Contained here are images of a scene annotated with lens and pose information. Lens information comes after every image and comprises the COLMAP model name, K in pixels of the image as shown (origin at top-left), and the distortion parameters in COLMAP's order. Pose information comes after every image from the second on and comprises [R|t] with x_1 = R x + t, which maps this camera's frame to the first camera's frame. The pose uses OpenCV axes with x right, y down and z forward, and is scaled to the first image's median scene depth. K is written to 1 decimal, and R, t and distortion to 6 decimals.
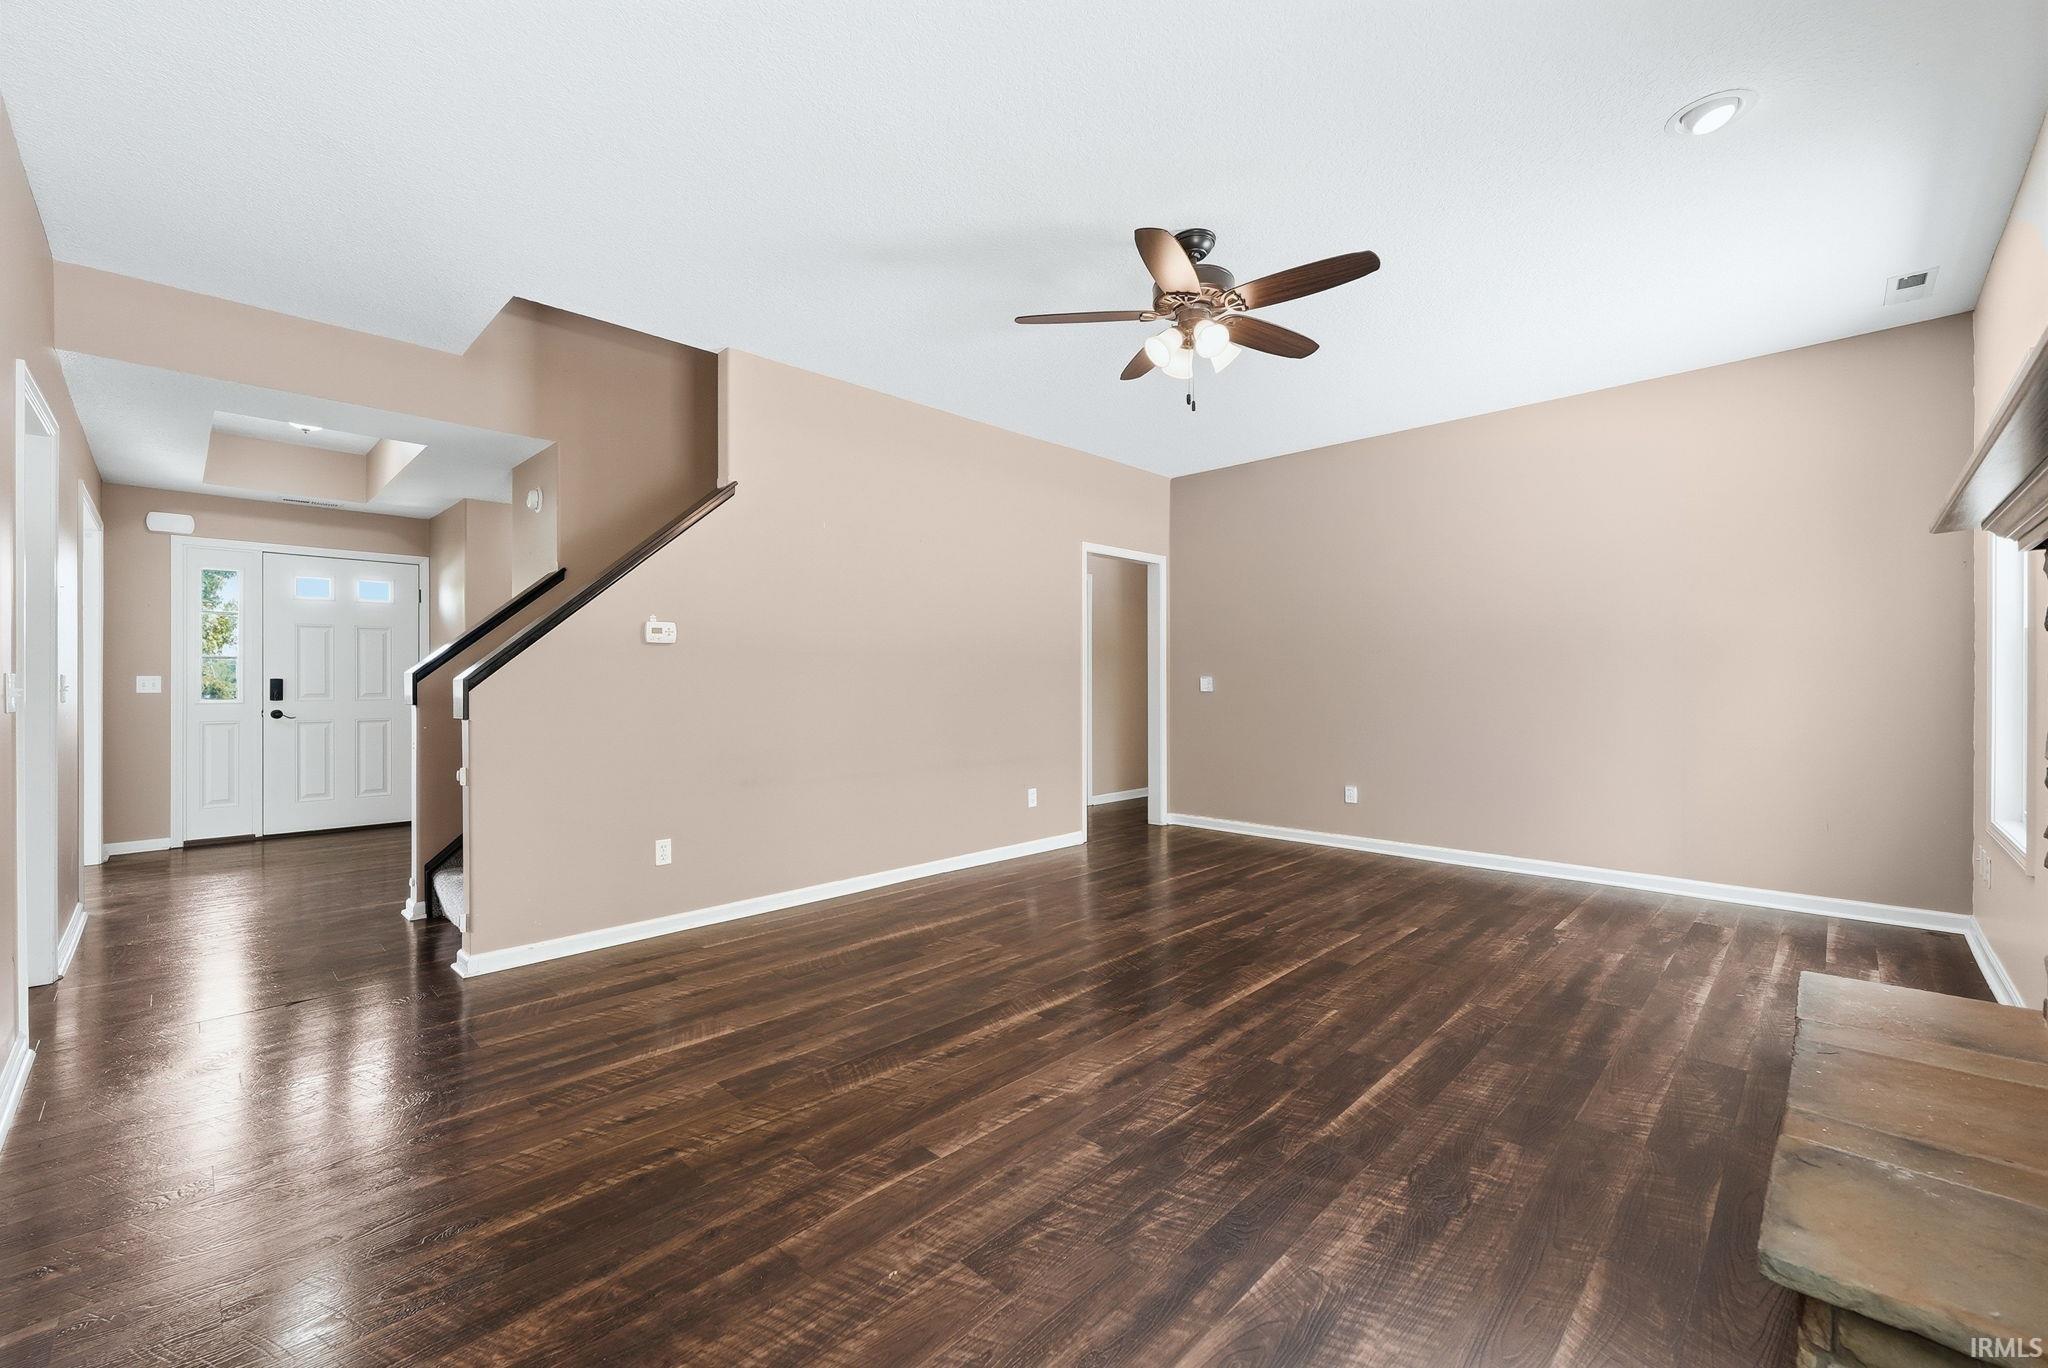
lens RADIAL K [[844.4, 0, 1035.7], [0, 844.4, 682.1], [0, 0, 1]] dist [-0.003507, -0.000776]
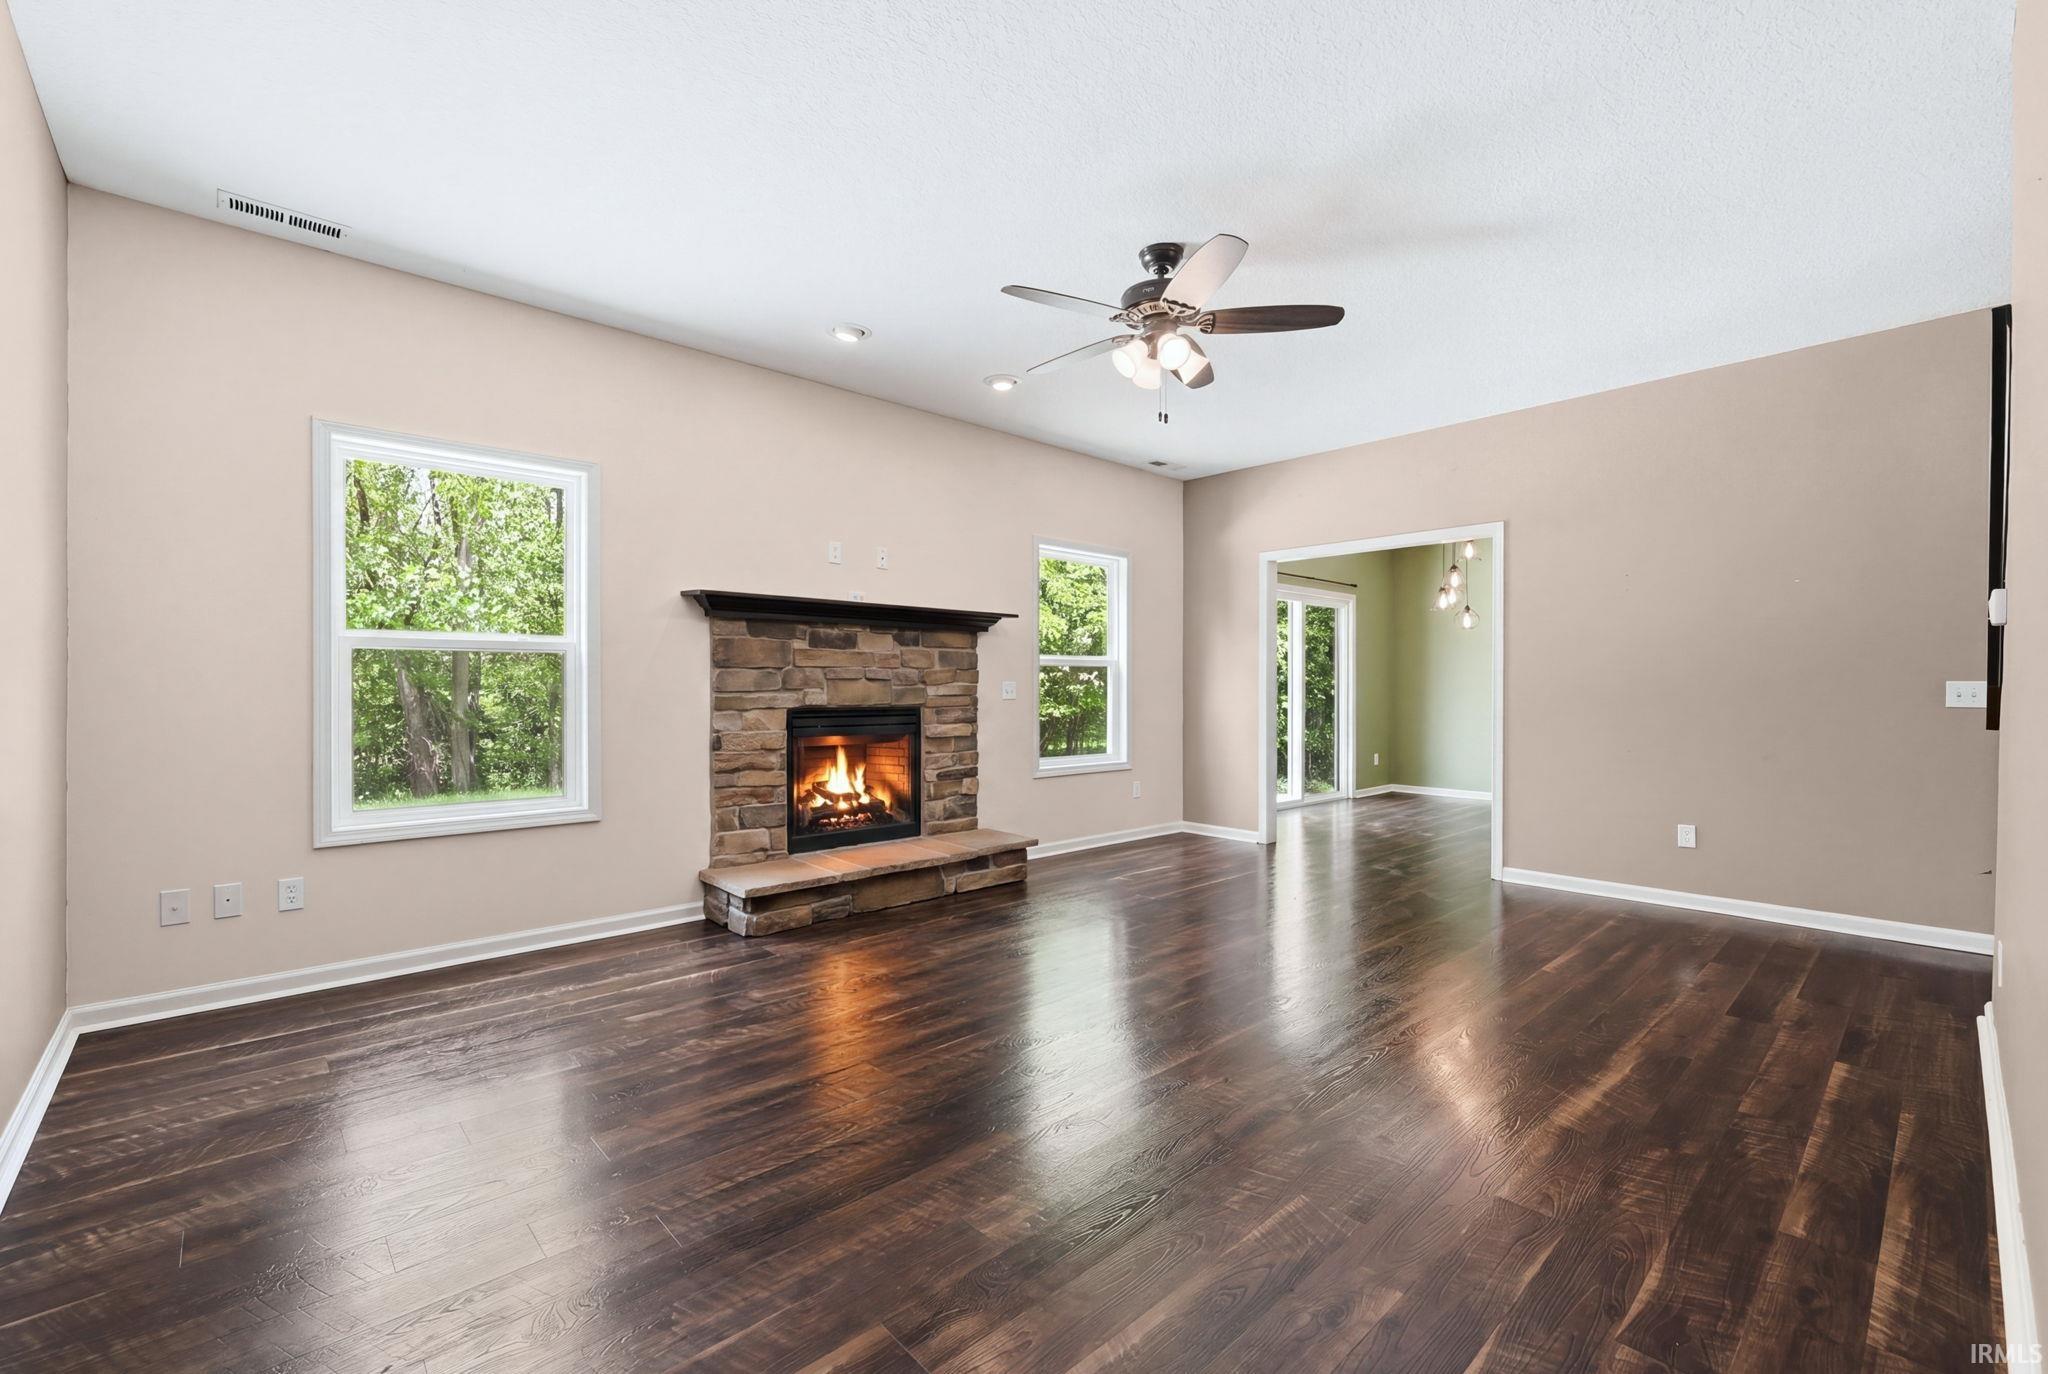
lens RADIAL K [[859.4, 0, 1024.0], [0, 859.4, 687.0], [0, 0, 1]] dist [-0.001782, -0.000603]
pose [[-0.997908, 0.001289, 0.064637, 0.283772], [0.001311, 0.999999, 0.000292, -0.003576], [-0.064637, 0.000376, -0.997909, 2.049036]]
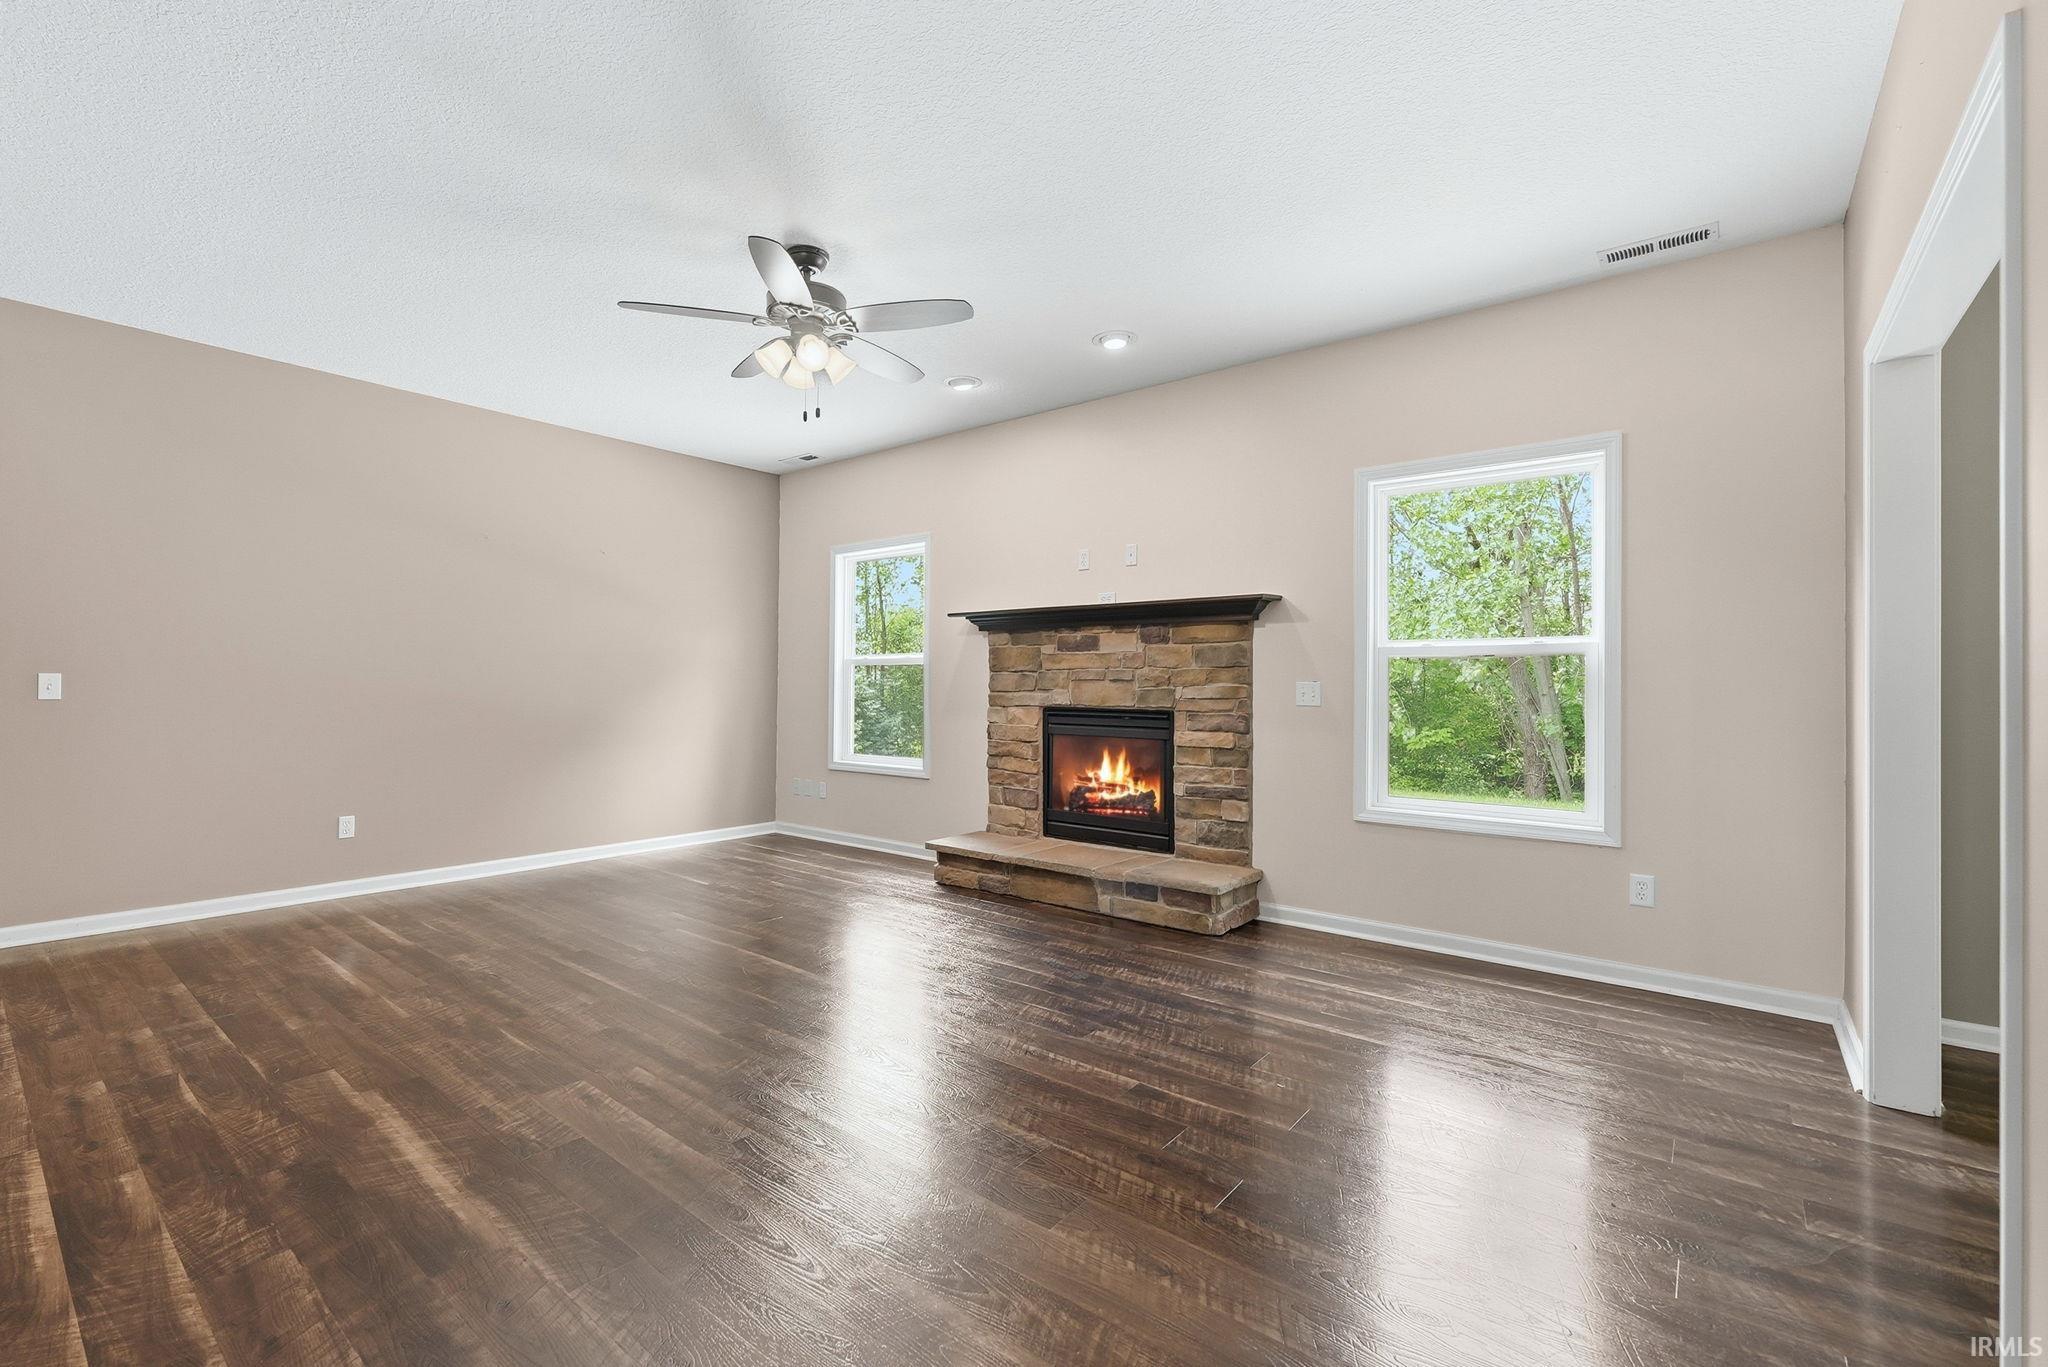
lens RADIAL K [[877.1, 0, 973.8], [0, 877.1, 677.0], [0, 0, 1]] dist [0.000119, 0.000399]
pose [[-0.068403, 0.010891, 0.997598, -0.889089], [-0.007005, 0.999911, -0.011396, -0.003756], [-0.997633, -0.007767, -0.068321, 0.865168]]
